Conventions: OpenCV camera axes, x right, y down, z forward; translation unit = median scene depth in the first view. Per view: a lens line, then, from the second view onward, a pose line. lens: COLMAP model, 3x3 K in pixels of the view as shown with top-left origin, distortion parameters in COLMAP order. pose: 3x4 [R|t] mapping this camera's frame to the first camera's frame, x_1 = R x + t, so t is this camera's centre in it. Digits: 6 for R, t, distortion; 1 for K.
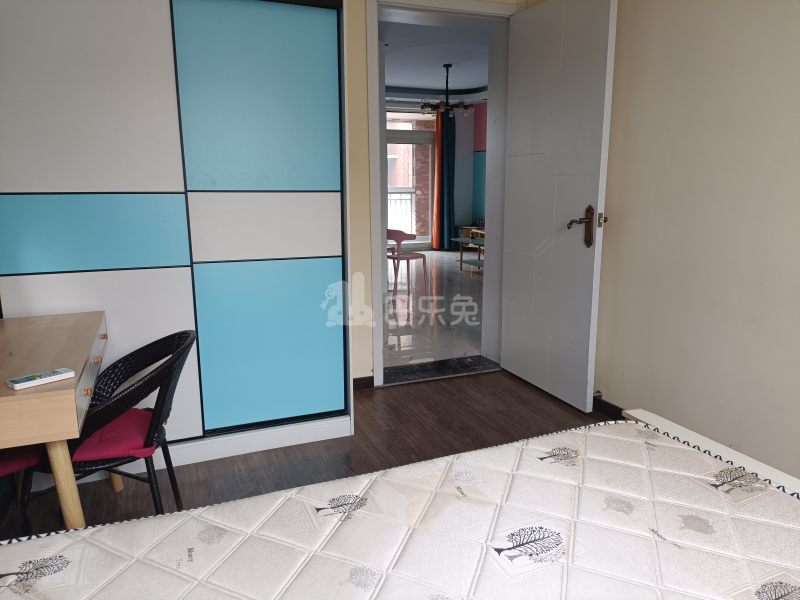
lens RADIAL K [[587.0, 0, 402.5], [0, 587.0, 307.4], [0, 0, 1]] dist [0.038267, -0.002597]
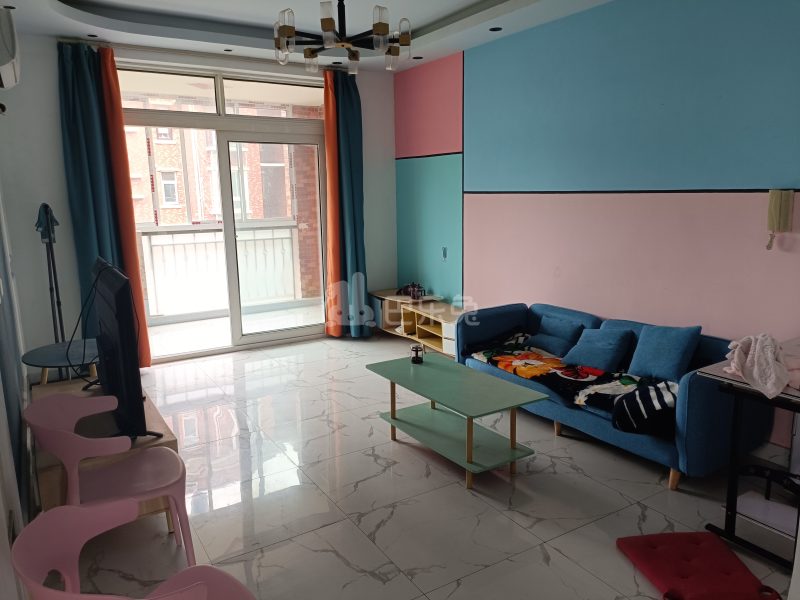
lens RADIAL K [[587.0, 0, 402.5], [0, 587.0, 307.4], [0, 0, 1]] dist [0.038267, -0.002597]
pose [[0.986690, -0.037726, 0.158176, 0.031234], [0.039718, 0.999166, -0.009452, -0.109986], [-0.157687, 0.015609, 0.987366, 0.418507]]
